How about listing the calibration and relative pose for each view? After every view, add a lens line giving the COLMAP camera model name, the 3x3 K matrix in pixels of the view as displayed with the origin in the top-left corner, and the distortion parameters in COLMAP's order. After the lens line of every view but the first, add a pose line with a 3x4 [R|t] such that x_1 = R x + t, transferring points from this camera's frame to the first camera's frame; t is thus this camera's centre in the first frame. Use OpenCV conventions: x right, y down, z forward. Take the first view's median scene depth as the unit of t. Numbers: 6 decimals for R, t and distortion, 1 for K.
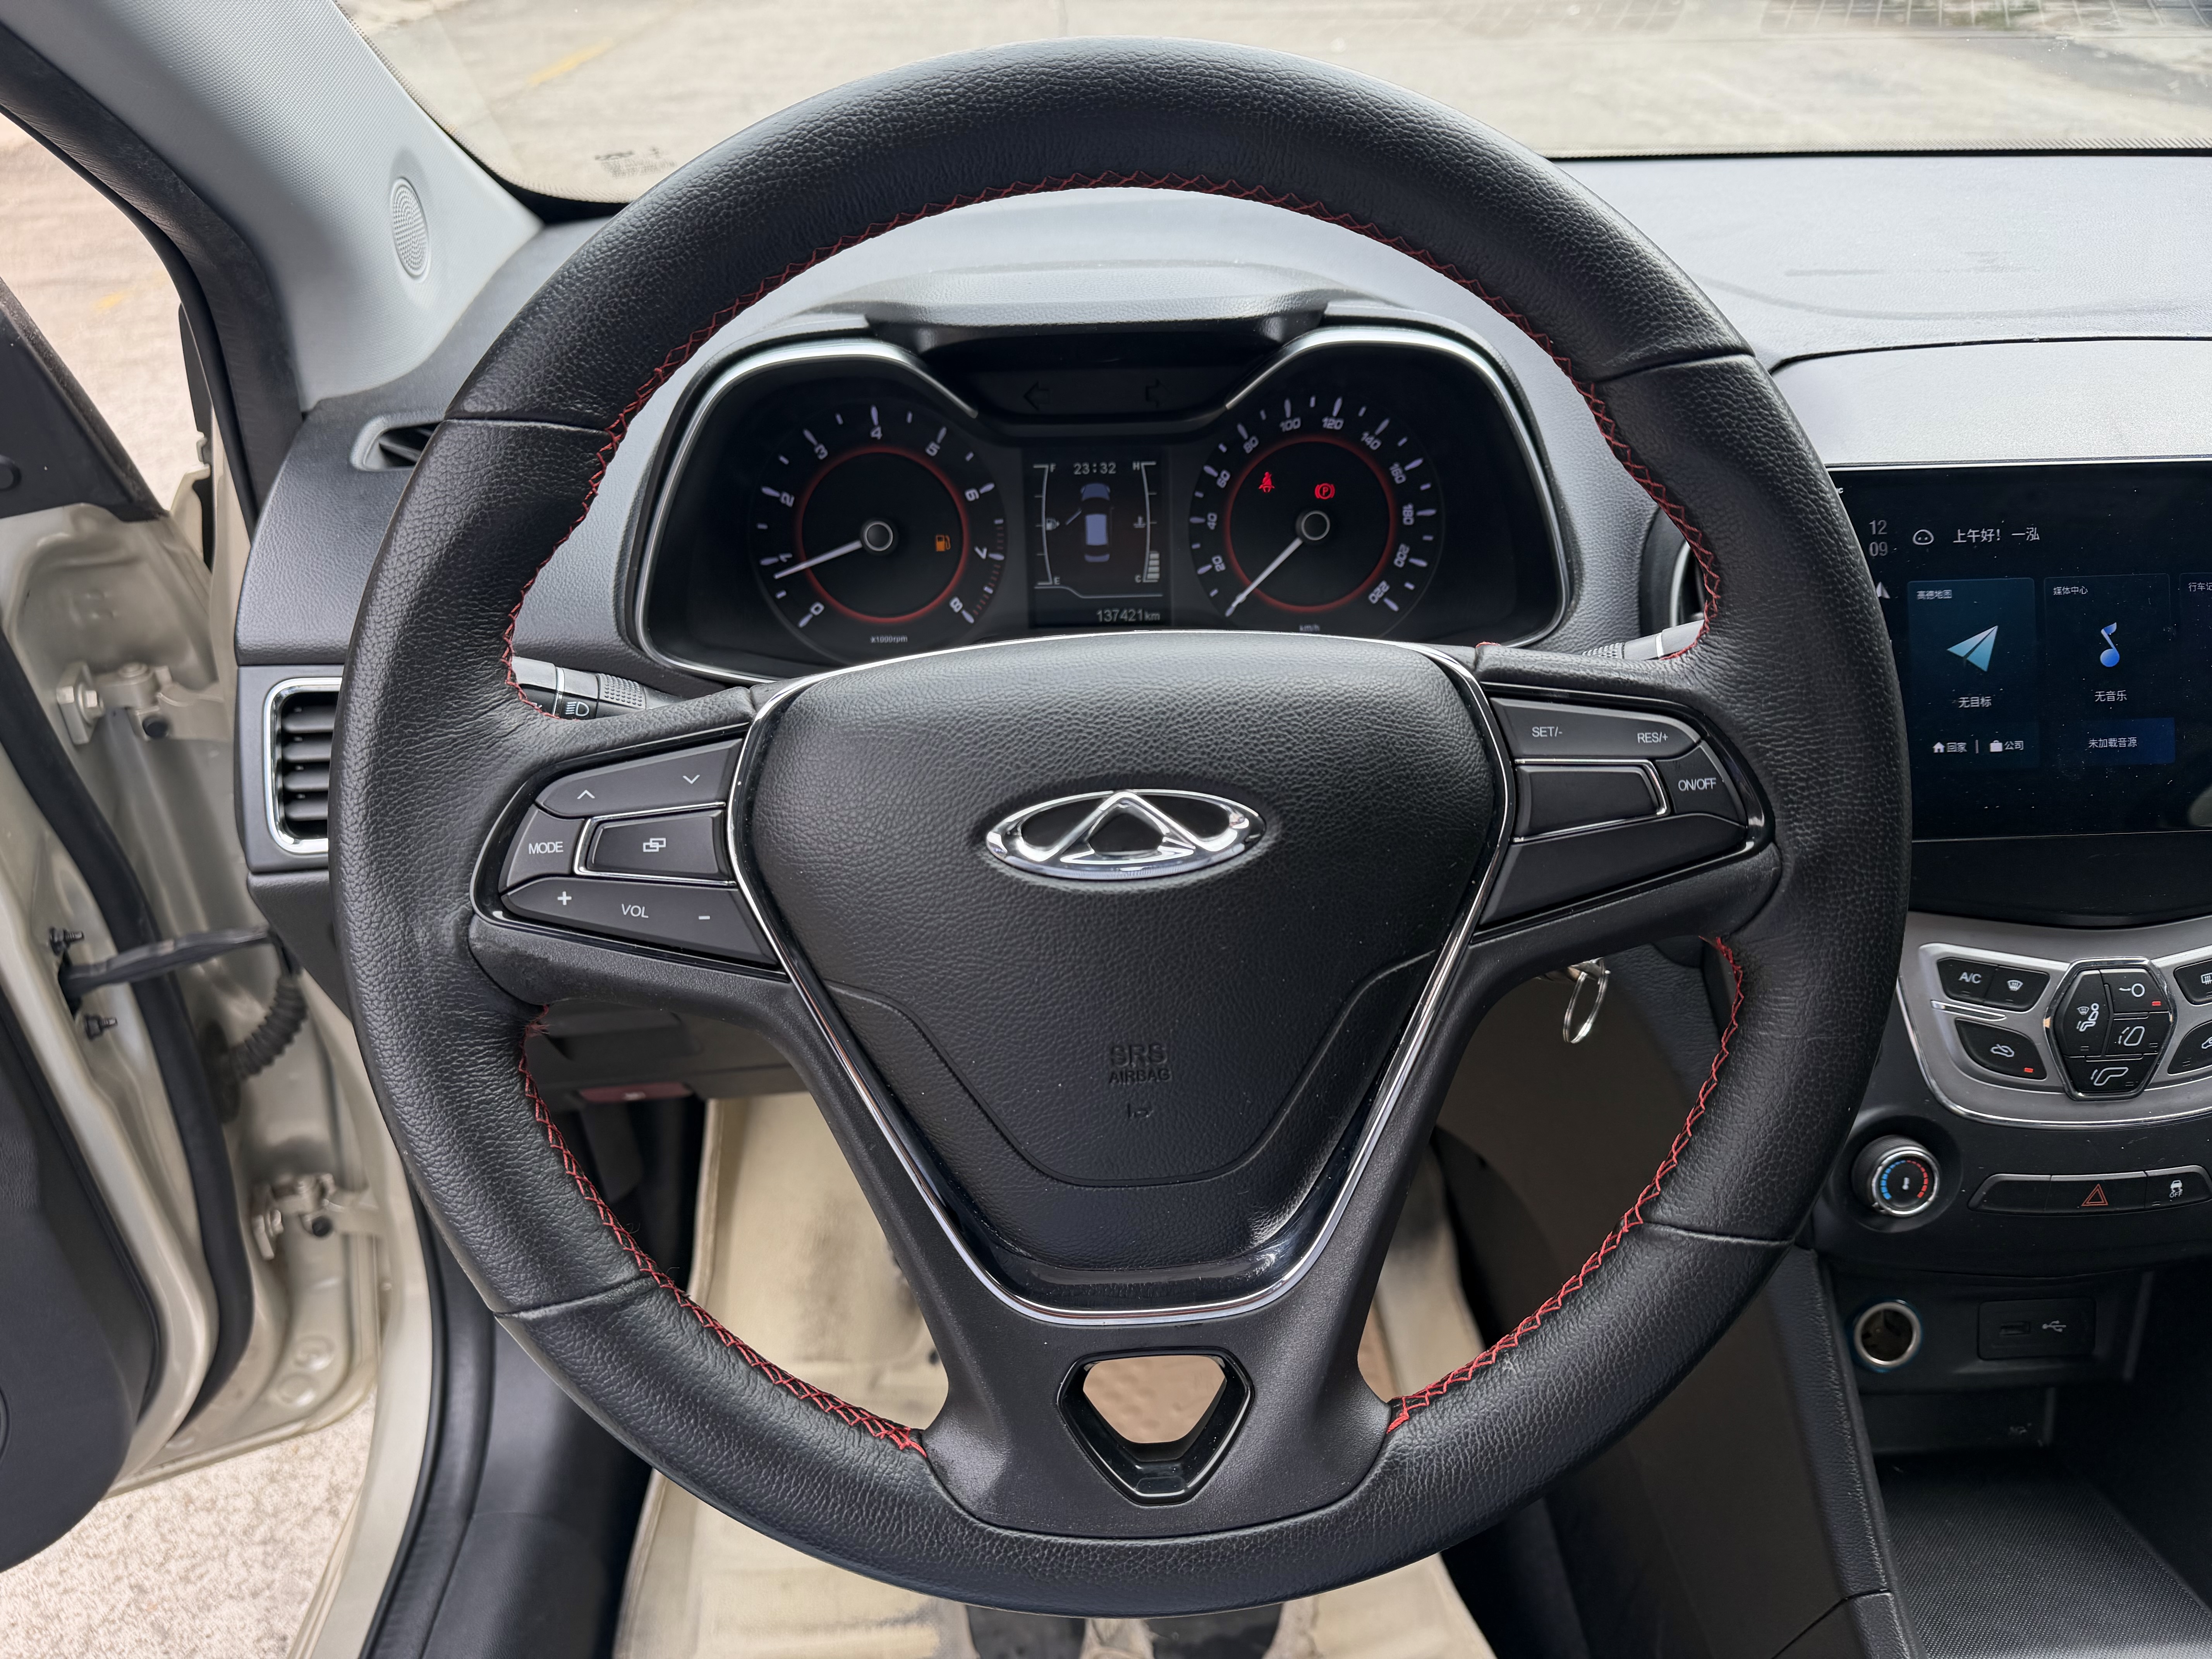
lens RADIAL K [[1496.6, 0, 1106.0], [0, 1496.6, 829.5], [0, 0, 1]] dist [0.111778, -0.139514]
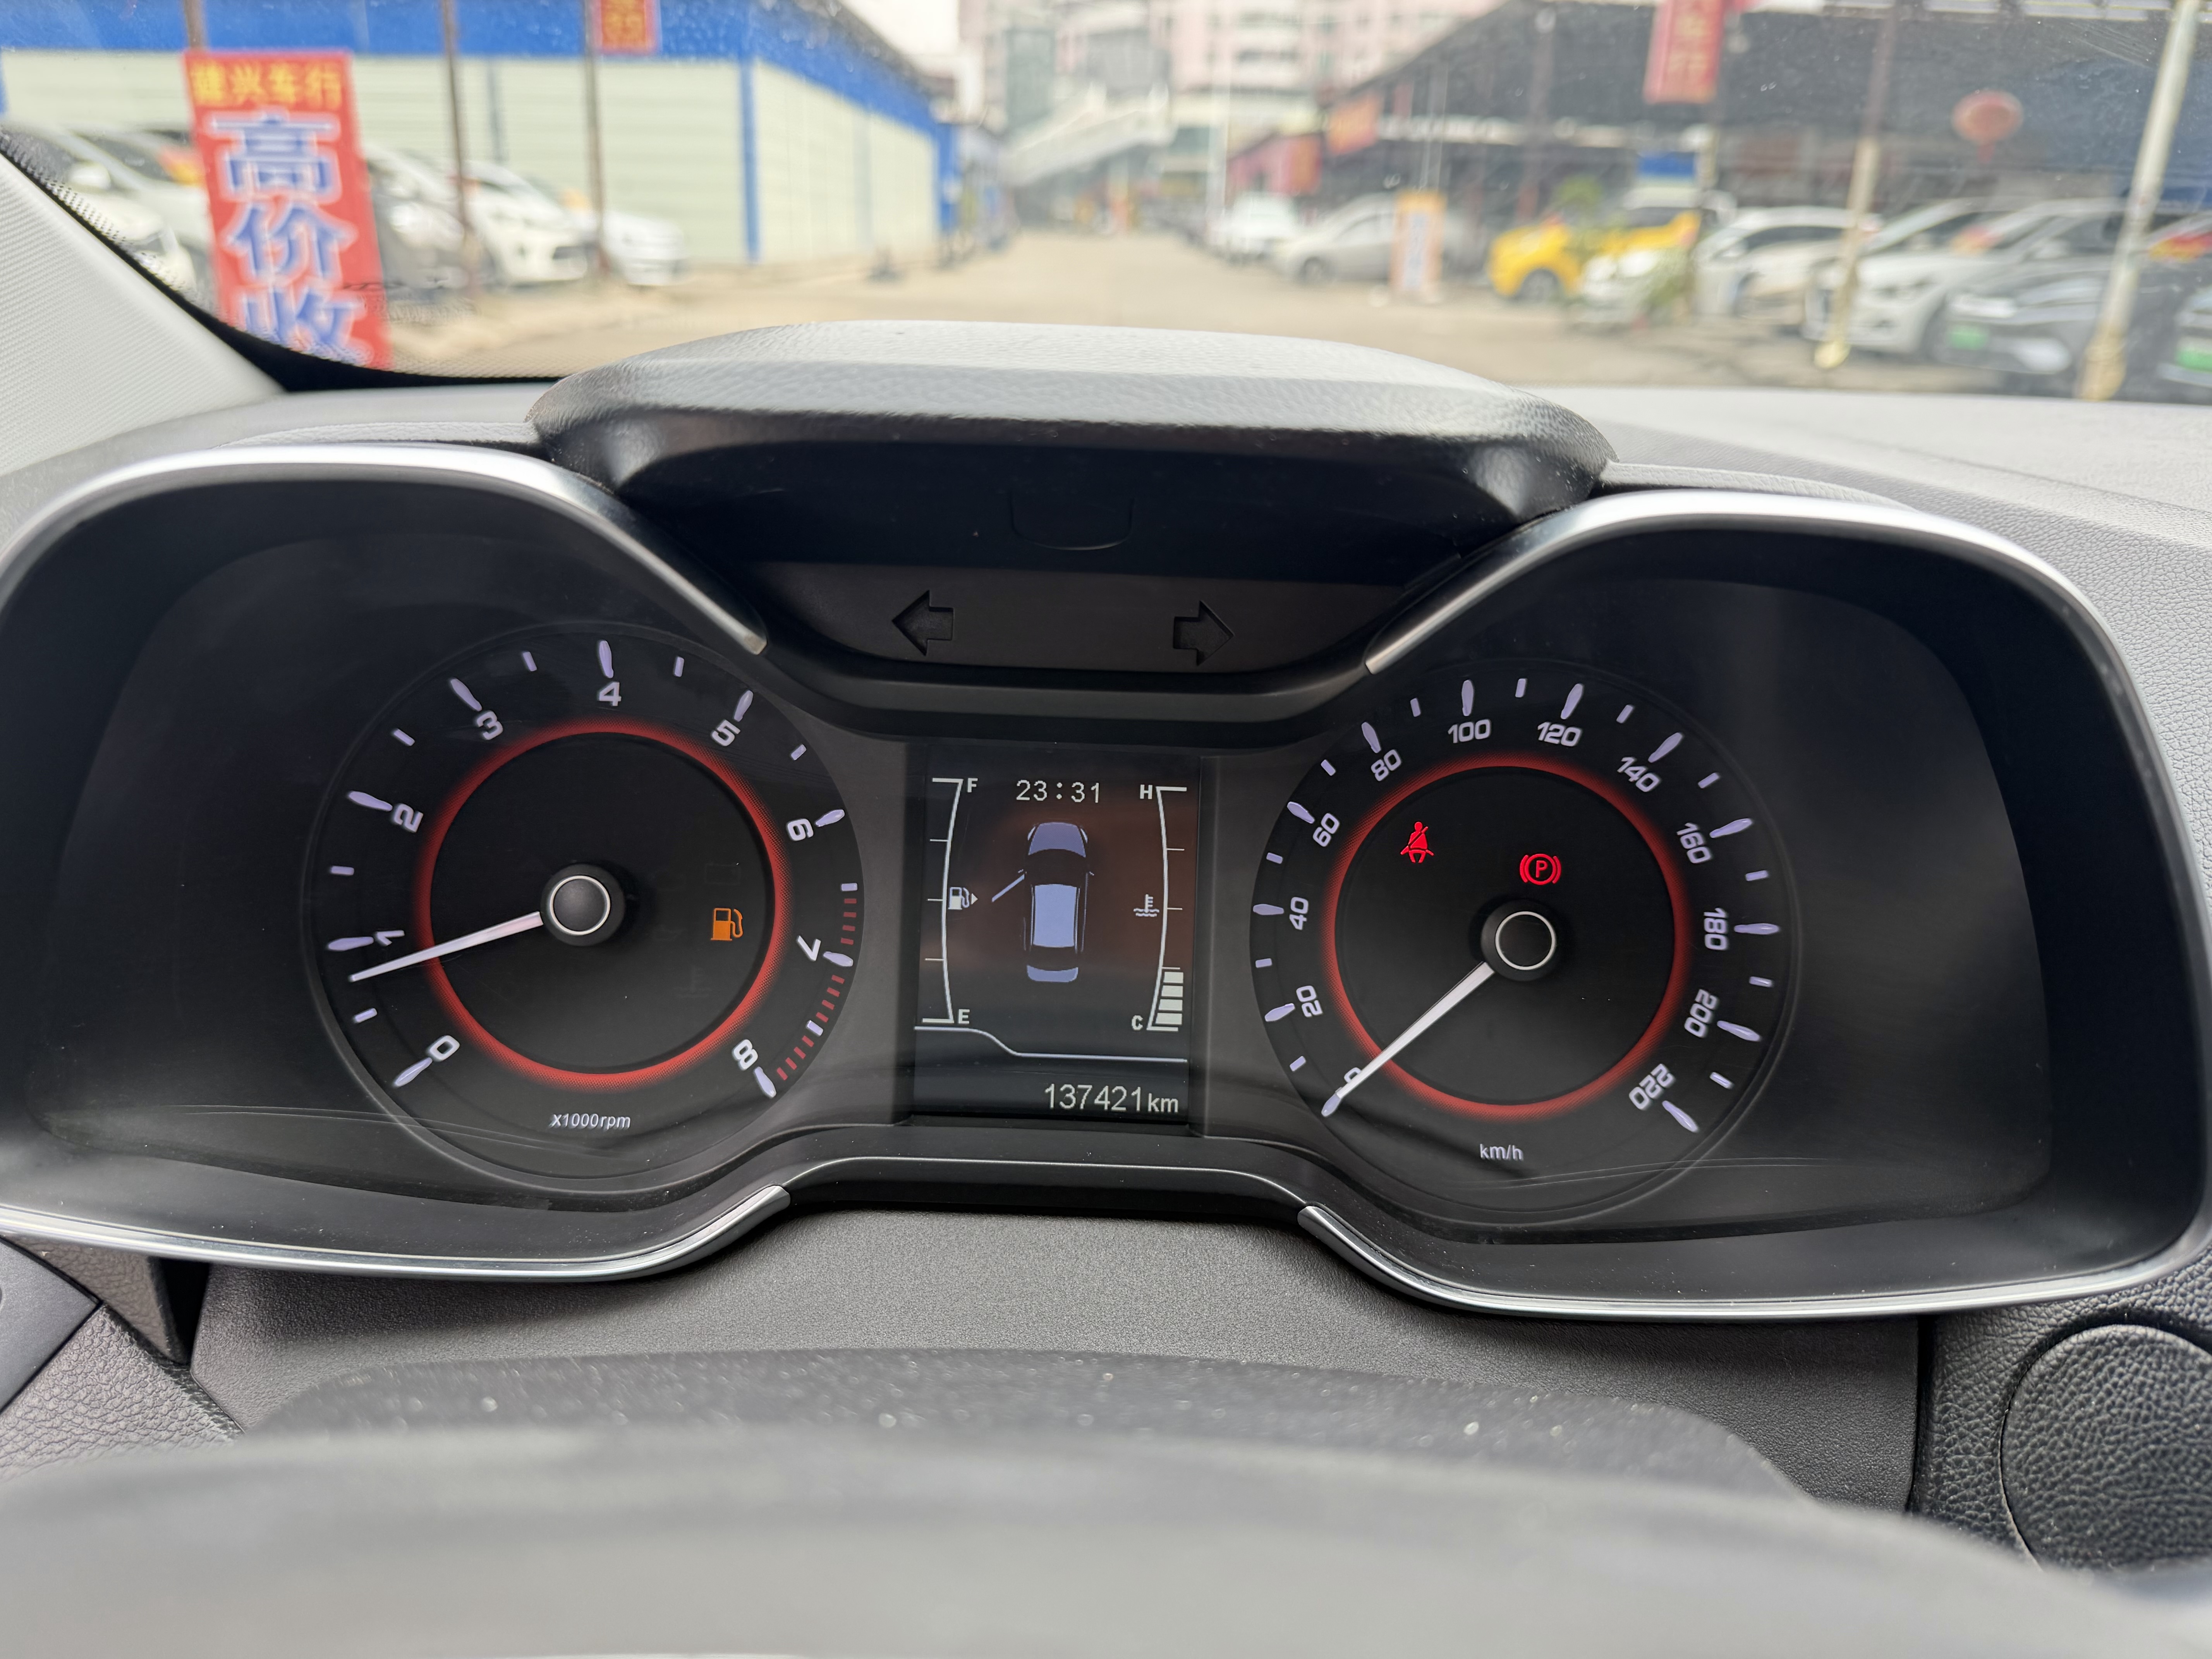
lens RADIAL K [[1546.4, 0, 1106.0], [0, 1546.4, 829.5], [0, 0, 1]] dist [0.078285, -0.153747]
pose [[0.997967, 0.062019, -0.014705, 0.015319], [-0.063729, 0.974936, -0.213163, -0.125191], [0.001116, 0.213667, 0.976906, 0.525888]]
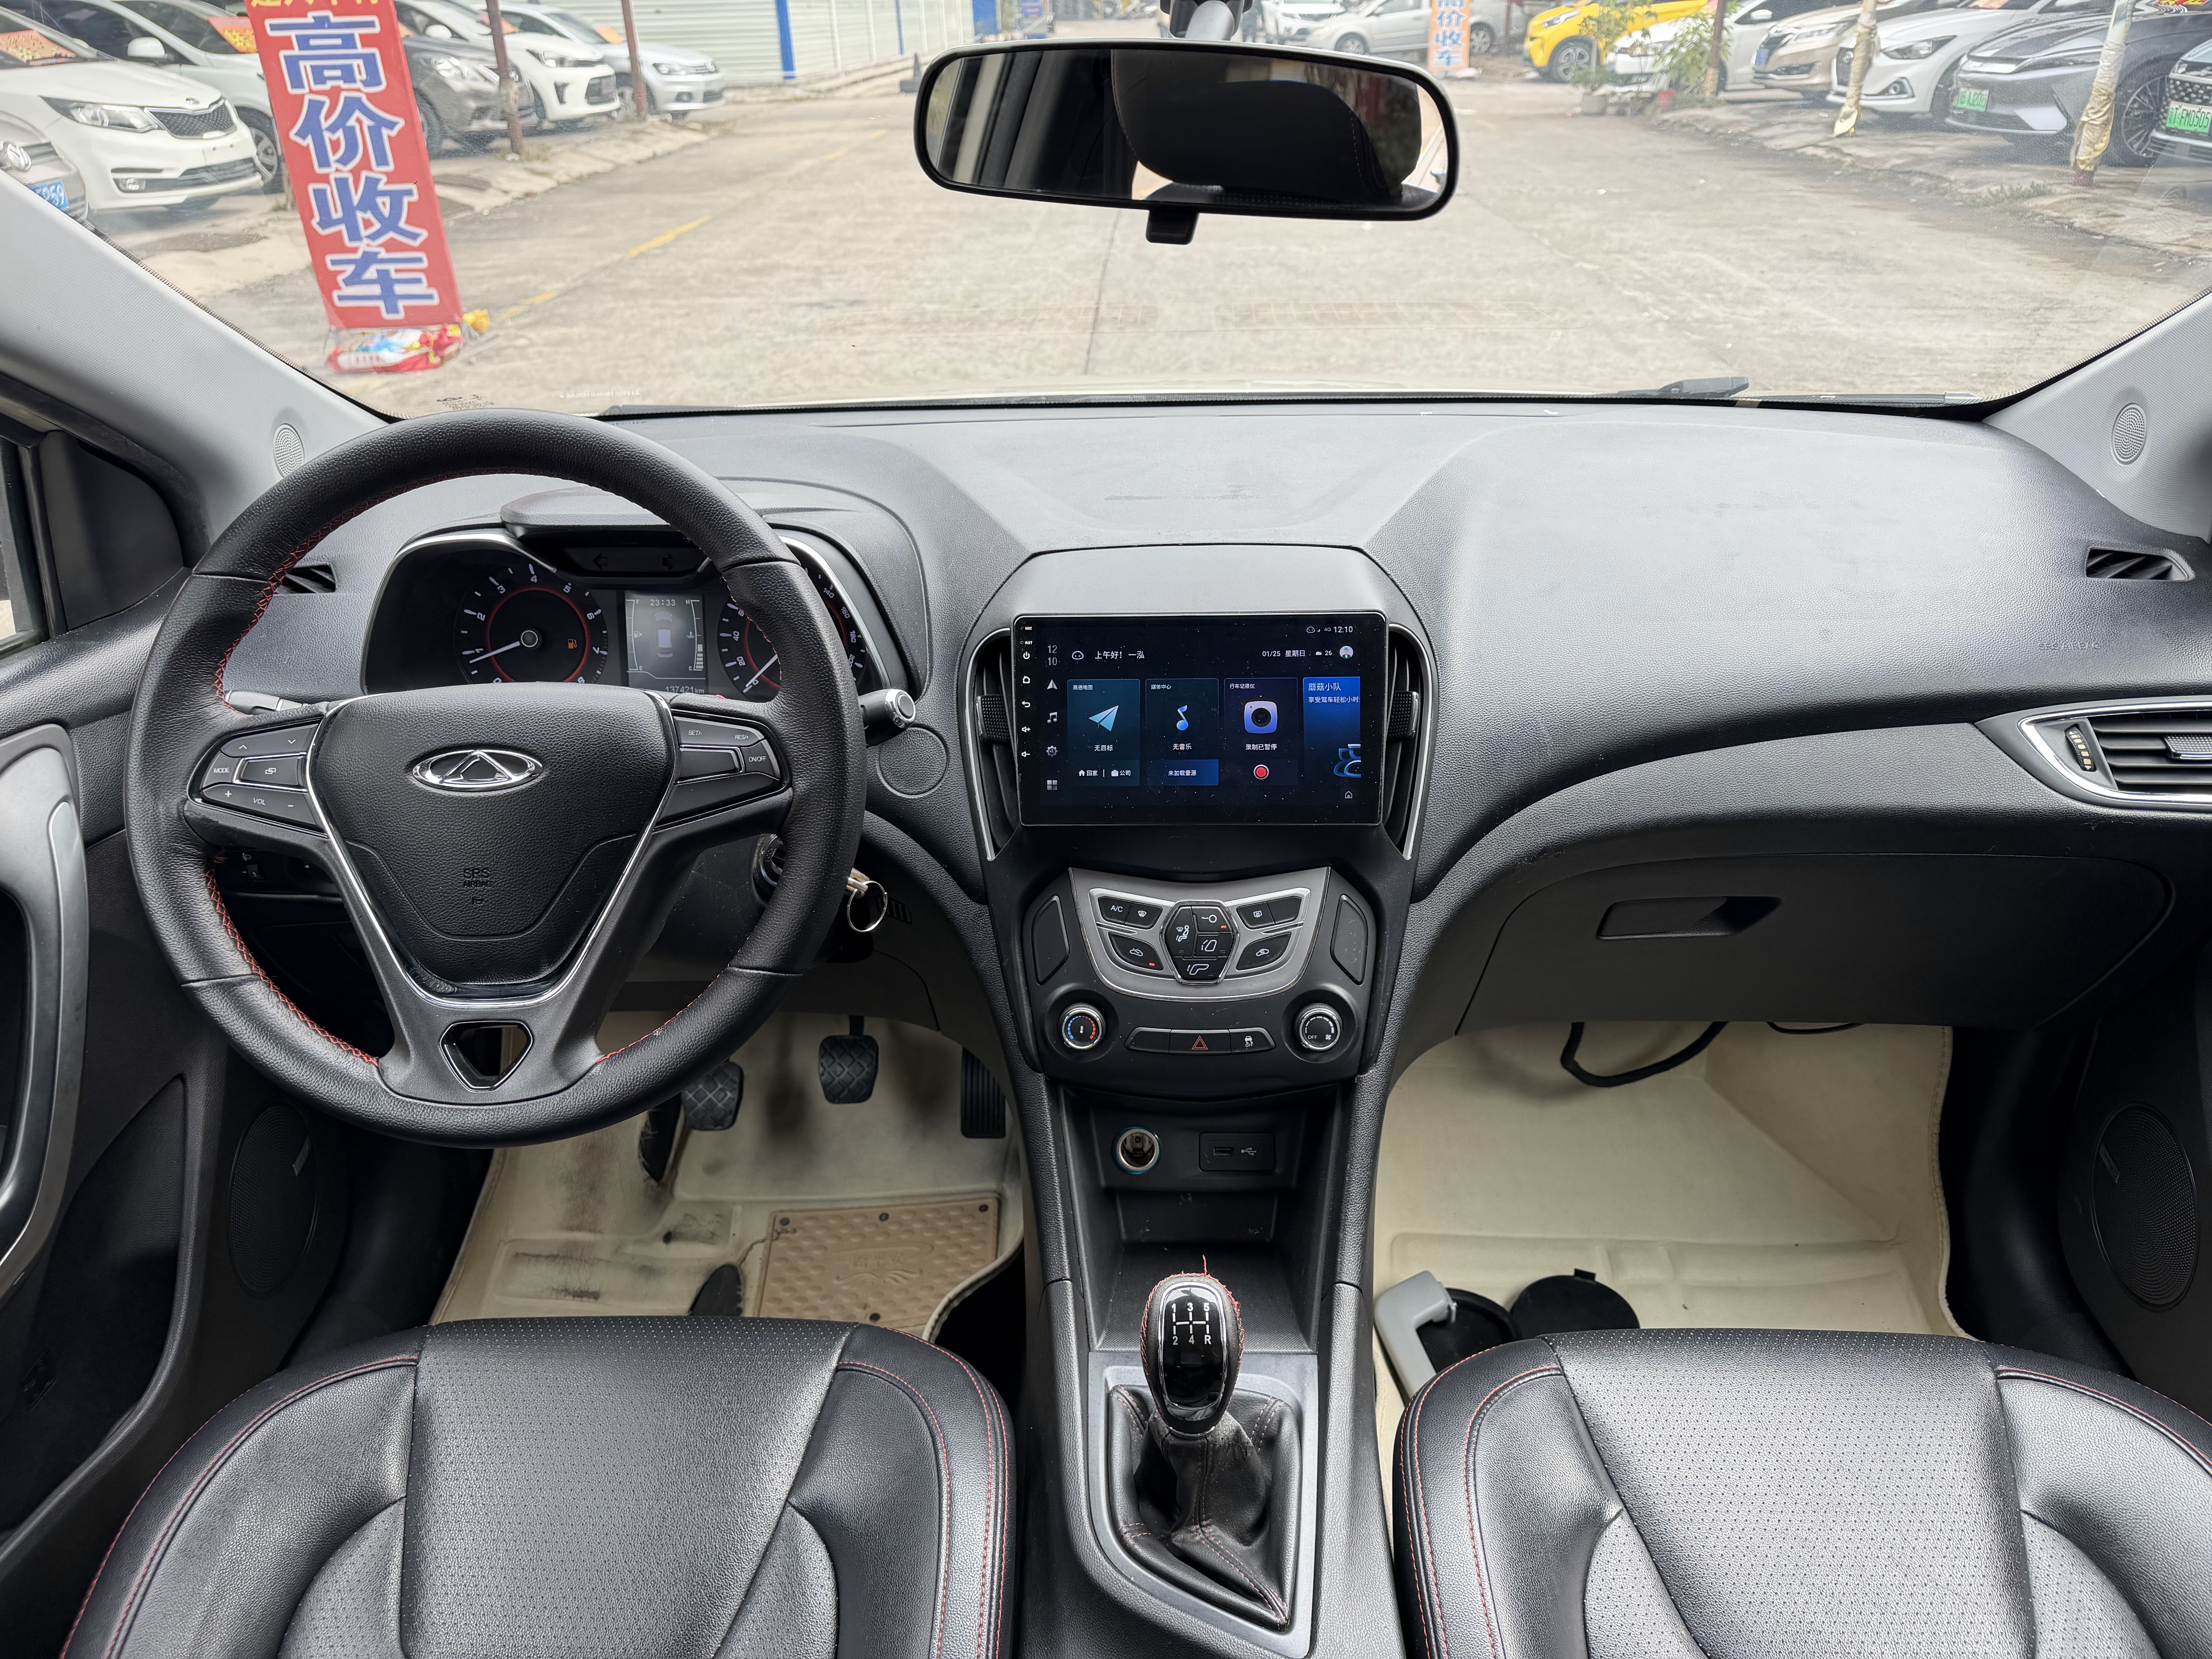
lens RADIAL K [[1496.6, 0, 1106.0], [0, 1496.6, 829.5], [0, 0, 1]] dist [0.111778, -0.139514]
pose [[0.997805, 0.029573, -0.059248, 0.598857], [-0.034491, 0.995887, -0.083782, 0.138298], [0.056527, 0.085642, 0.994721, -0.637609]]
